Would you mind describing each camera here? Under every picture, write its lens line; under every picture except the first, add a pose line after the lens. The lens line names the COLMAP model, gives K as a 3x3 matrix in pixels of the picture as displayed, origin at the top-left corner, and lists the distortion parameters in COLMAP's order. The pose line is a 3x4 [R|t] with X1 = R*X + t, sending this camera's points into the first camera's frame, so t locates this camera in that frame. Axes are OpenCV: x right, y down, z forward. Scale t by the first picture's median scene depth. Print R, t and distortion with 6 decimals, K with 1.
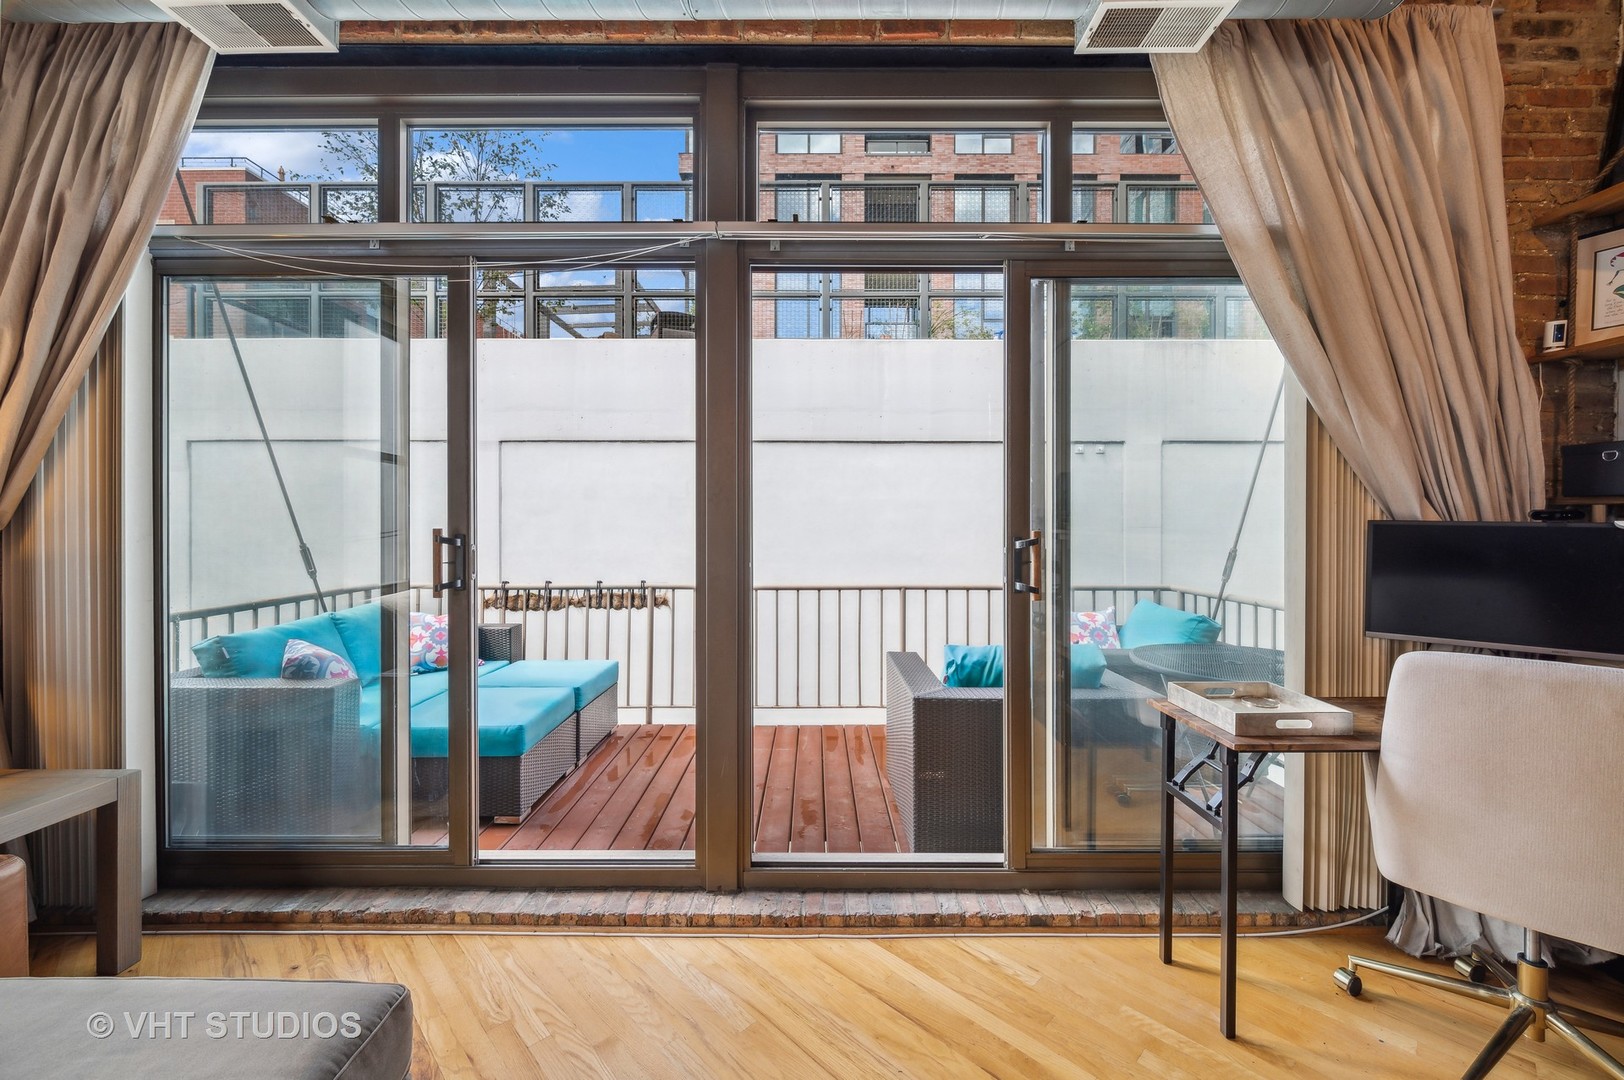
lens RADIAL K [[643.6, 0, 809.6], [0, 643.6, 524.7], [0, 0, 1]] dist [-0.005577, 0.000810]
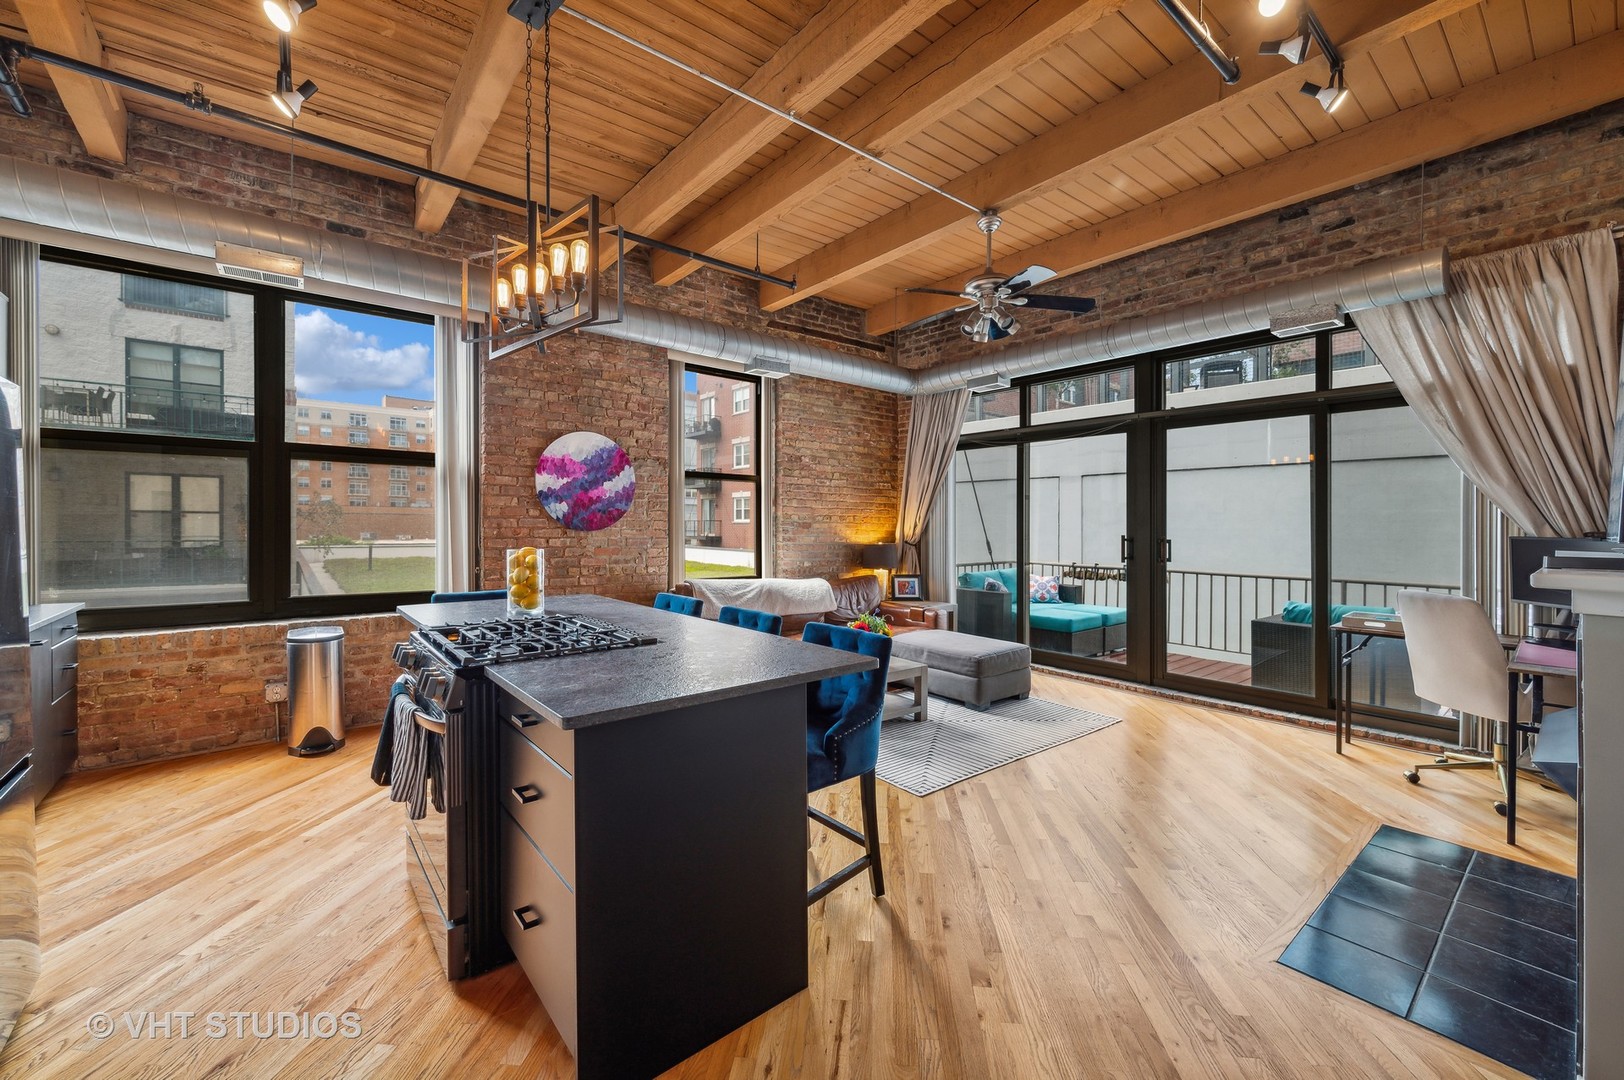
lens RADIAL K [[643.6, 0, 808.3], [0, 643.6, 523.5], [0, 0, 1]] dist [-0.005577, 0.000810]
pose [[0.637647, 0.002353, -0.770325, 0.838469], [-0.012029, 0.999904, -0.006902, -0.009592], [0.770235, 0.013667, 0.637614, -1.400943]]
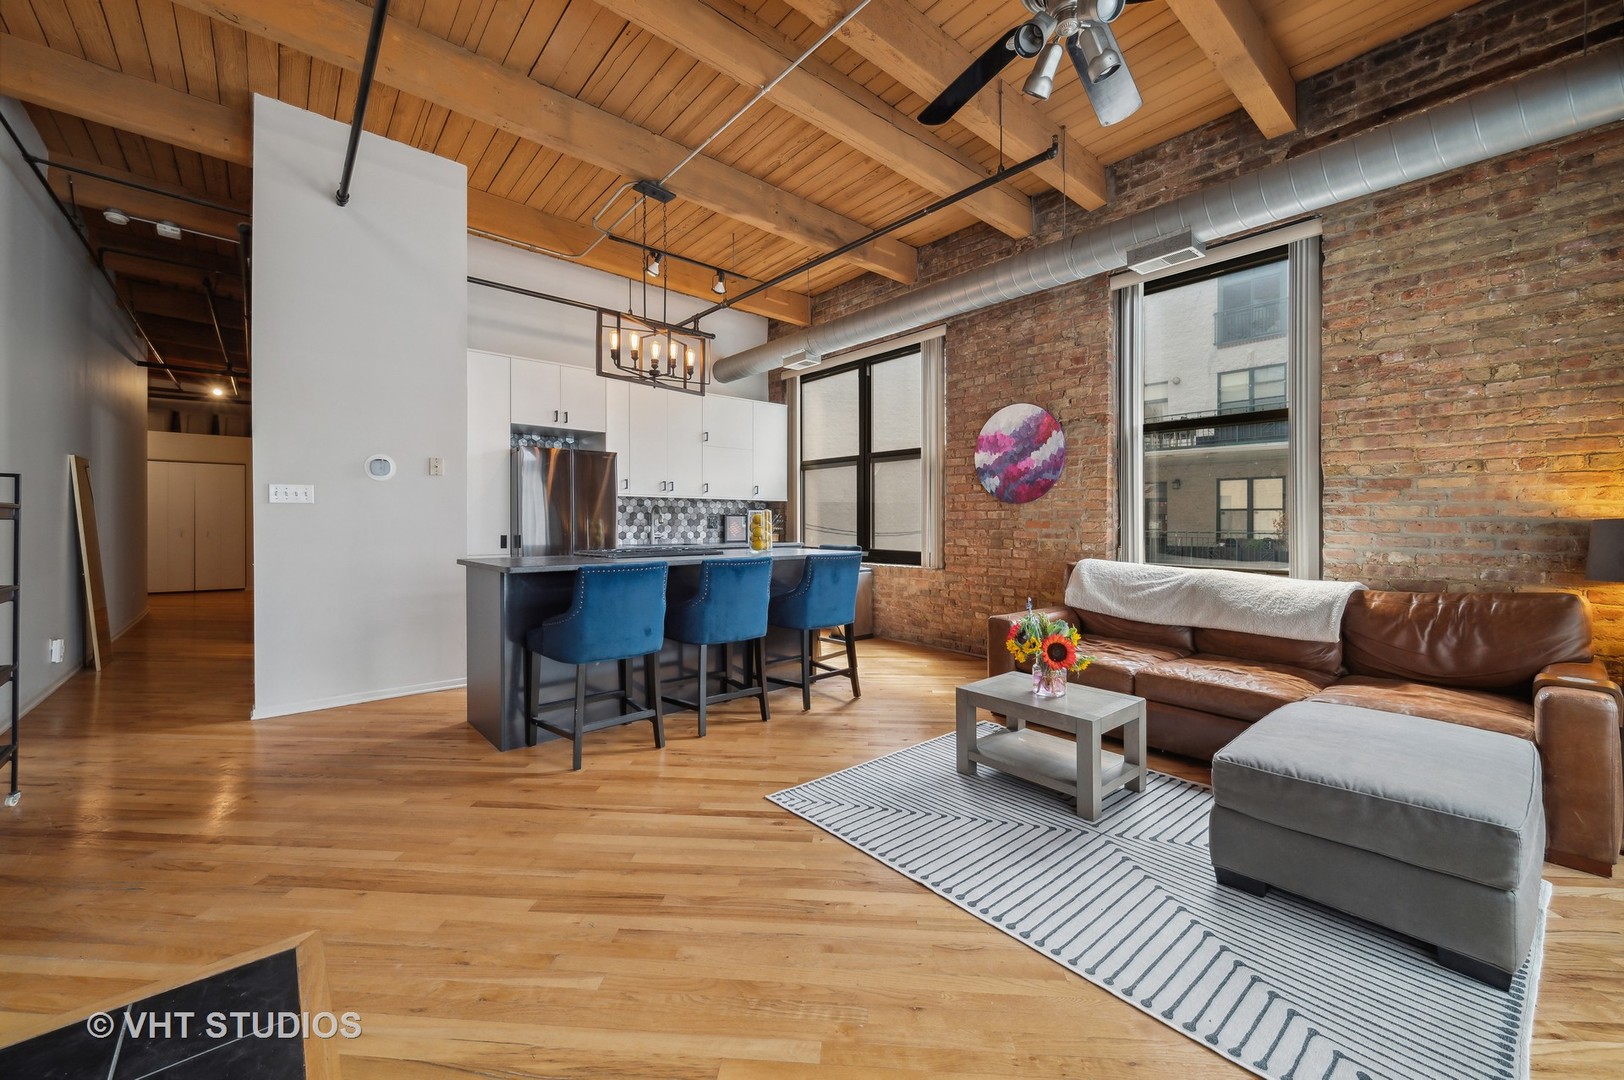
lens RADIAL K [[643.6, 0, 828.5], [0, 643.6, 532.3], [0, 0, 1]] dist [-0.005577, 0.000810]
pose [[-0.744649, 0.008612, -0.667401, 0.612352], [-0.007121, 0.999757, 0.020846, 0.064692], [0.667419, 0.020275, -0.744407, 0.562886]]
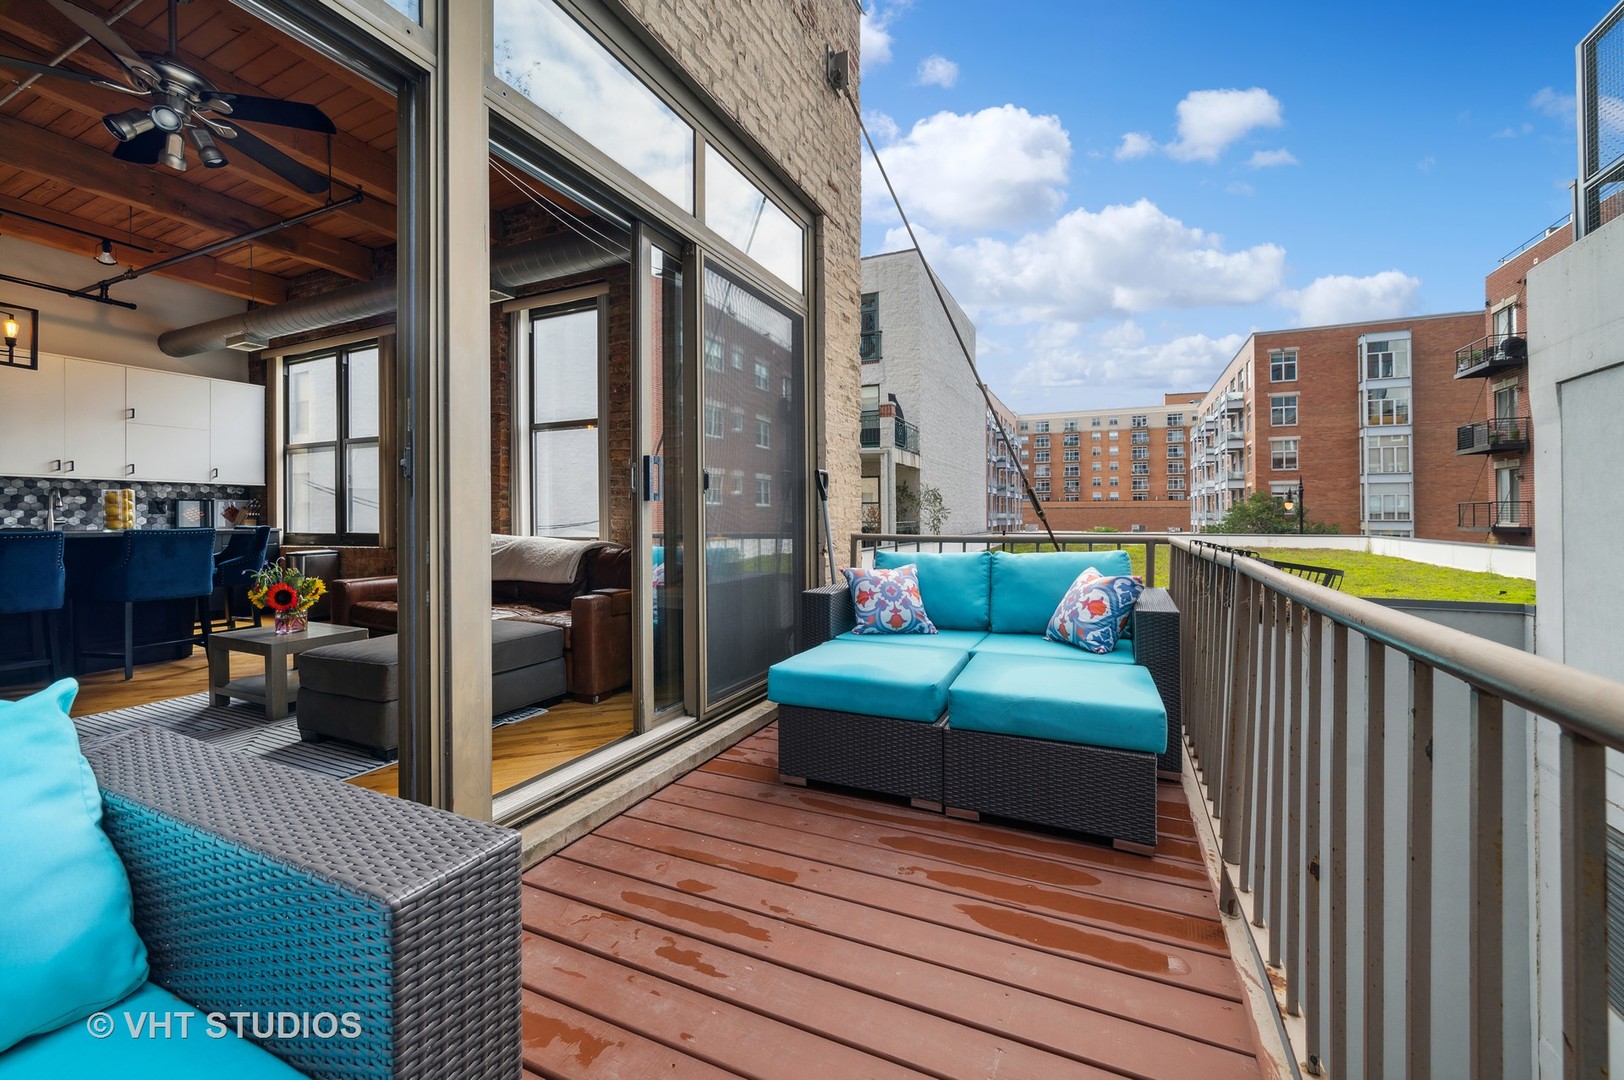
lens RADIAL K [[643.6, 0, 817.0], [0, 643.6, 521.6], [0, 0, 1]] dist [-0.005577, 0.000810]
pose [[-0.401743, 0.006654, -0.915728, 0.393976], [-0.004111, 0.999950, 0.009070, 0.109670], [0.915743, 0.007408, -0.401695, 1.653606]]
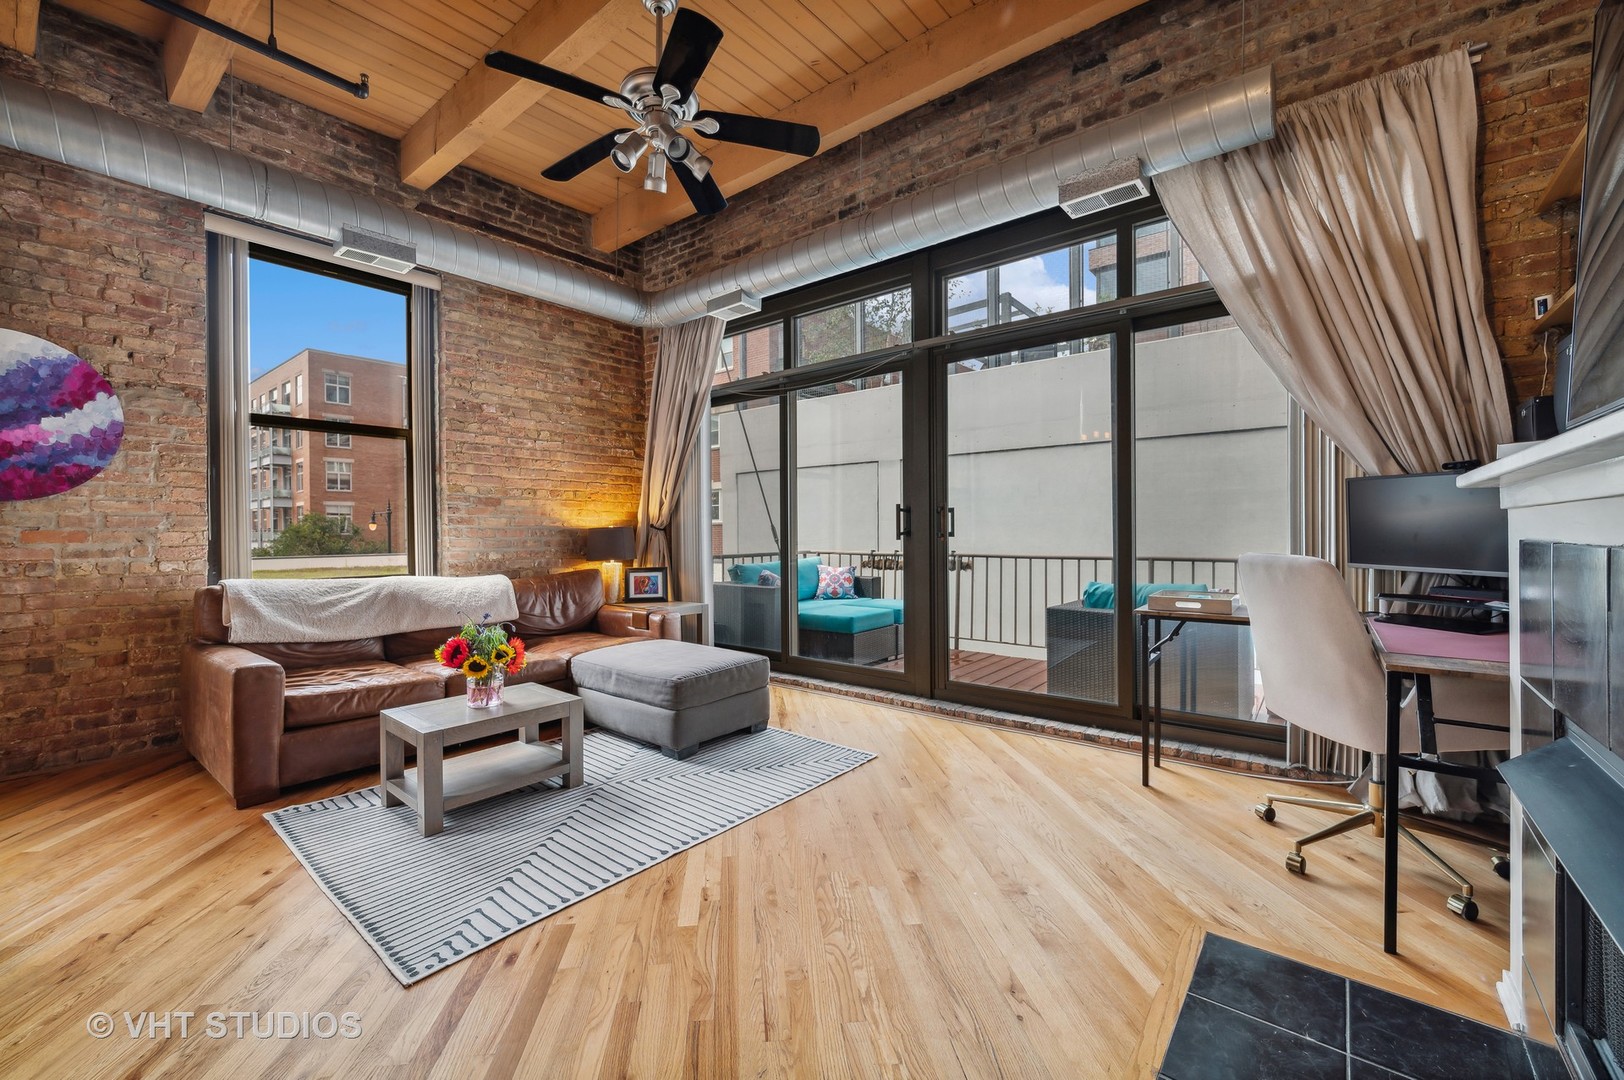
lens RADIAL K [[643.6, 0, 811.5], [0, 643.6, 544.3], [0, 0, 1]] dist [-0.005577, 0.000810]
pose [[0.782919, 0.004090, -0.622110, 0.693856], [0.006828, 0.999862, 0.015167, 0.083819], [0.622086, -0.016122, 0.782783, -0.599026]]
